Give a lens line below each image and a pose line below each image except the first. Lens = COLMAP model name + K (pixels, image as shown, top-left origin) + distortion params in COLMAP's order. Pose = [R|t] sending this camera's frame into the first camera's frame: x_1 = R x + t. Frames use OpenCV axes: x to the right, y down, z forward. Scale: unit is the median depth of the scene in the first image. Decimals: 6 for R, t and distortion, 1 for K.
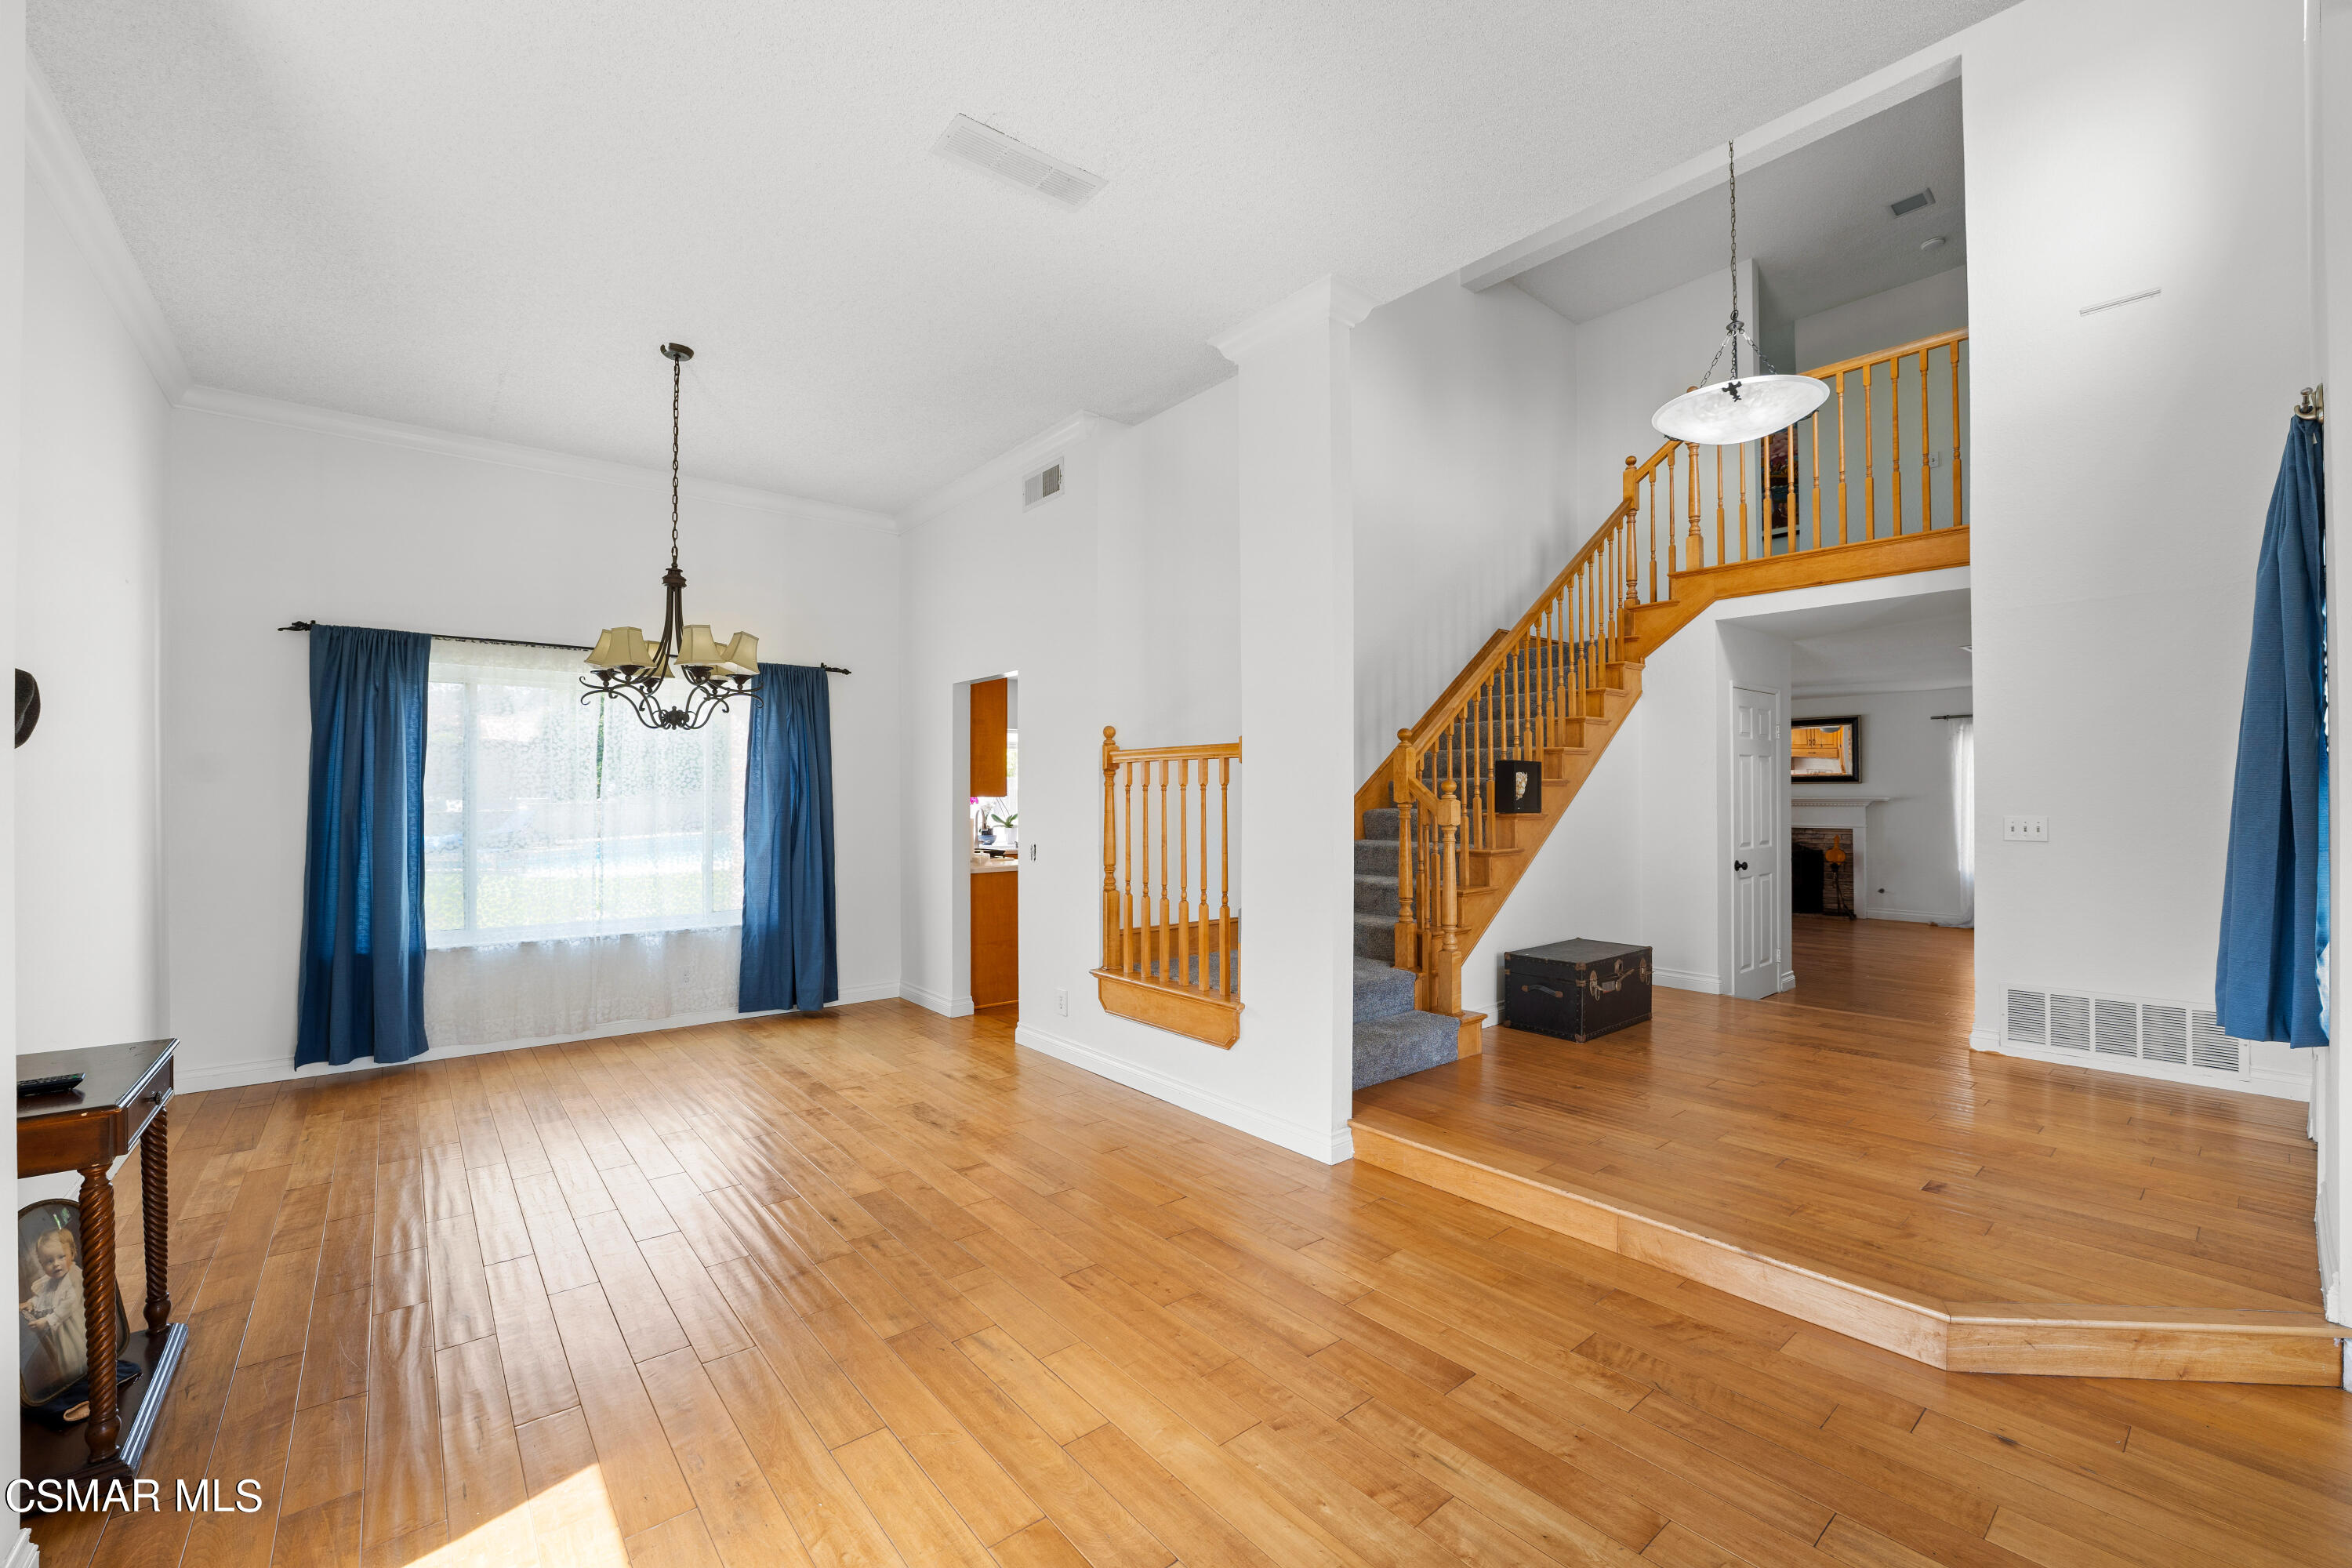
lens RADIAL K [[966.7, 0, 1181.3], [0, 966.7, 788.8], [0, 0, 1]] dist [-0.028566, 0.002955]
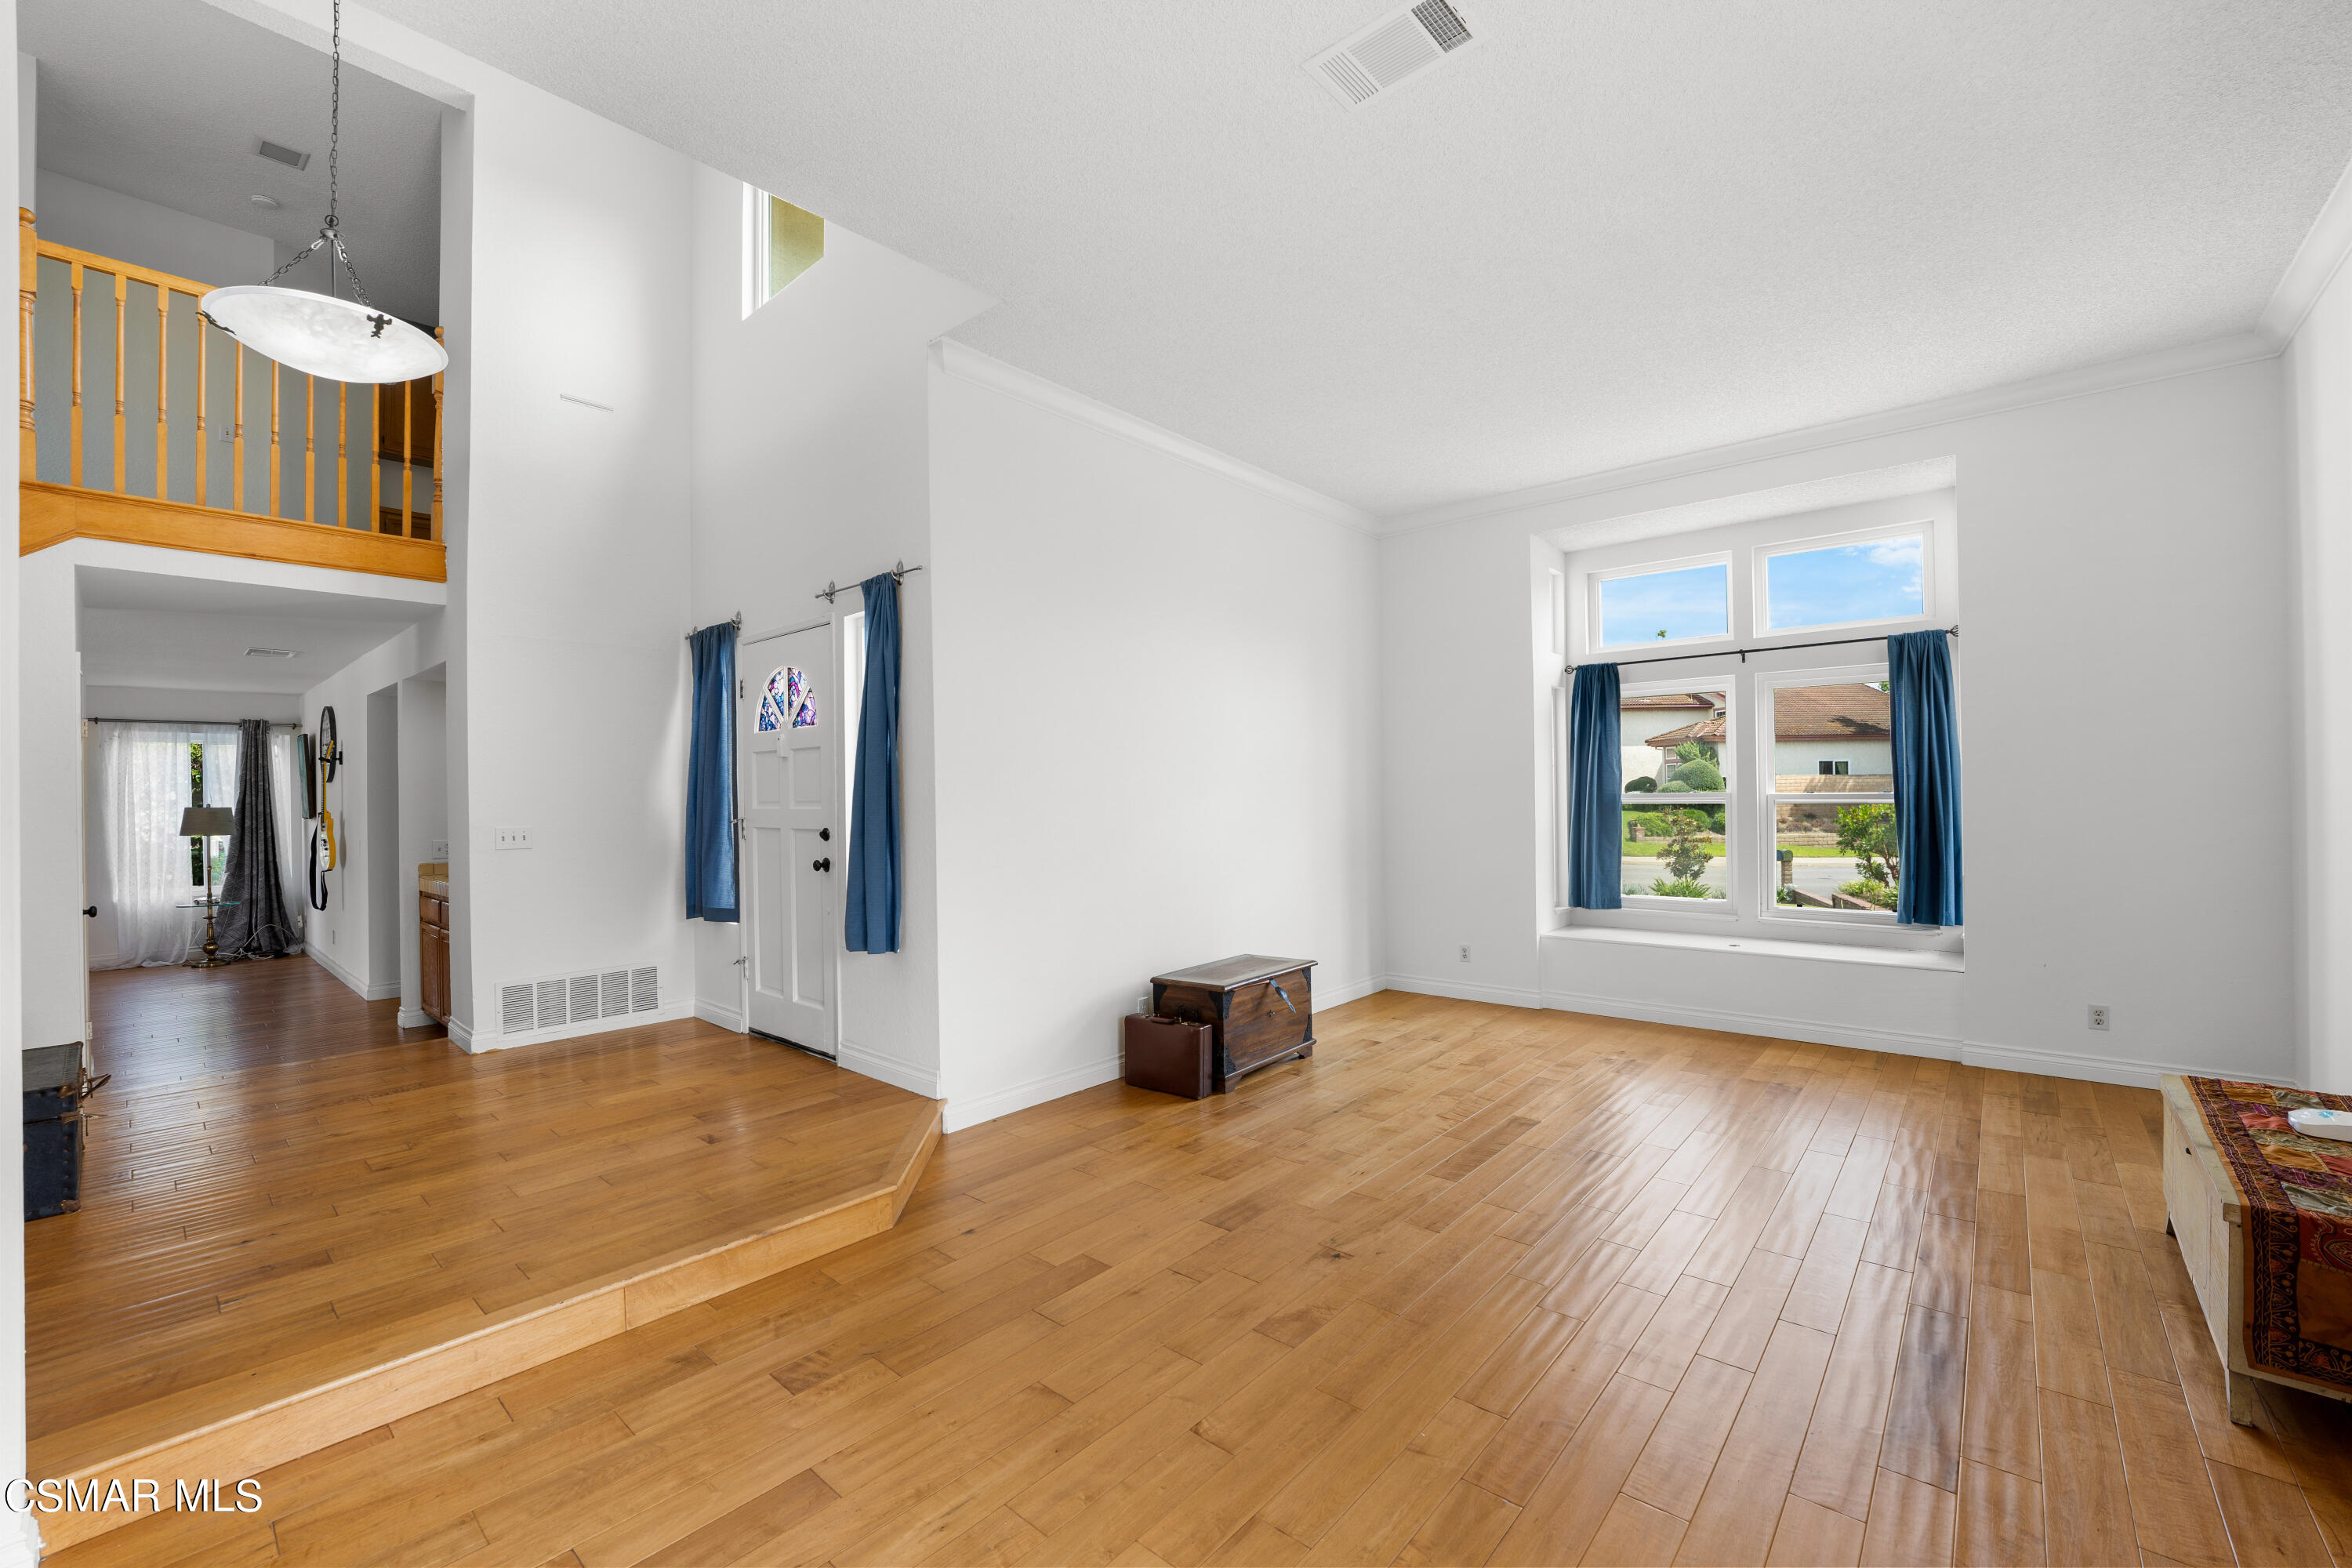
lens RADIAL K [[966.7, 0, 1165.3], [0, 966.7, 785.1], [0, 0, 1]] dist [-0.028566, 0.002955]
pose [[-0.151349, 0.012629, 0.988400, -0.337799], [0.011250, 0.999876, -0.011053, 0.002370], [-0.988416, 0.009447, -0.151472, 0.450690]]
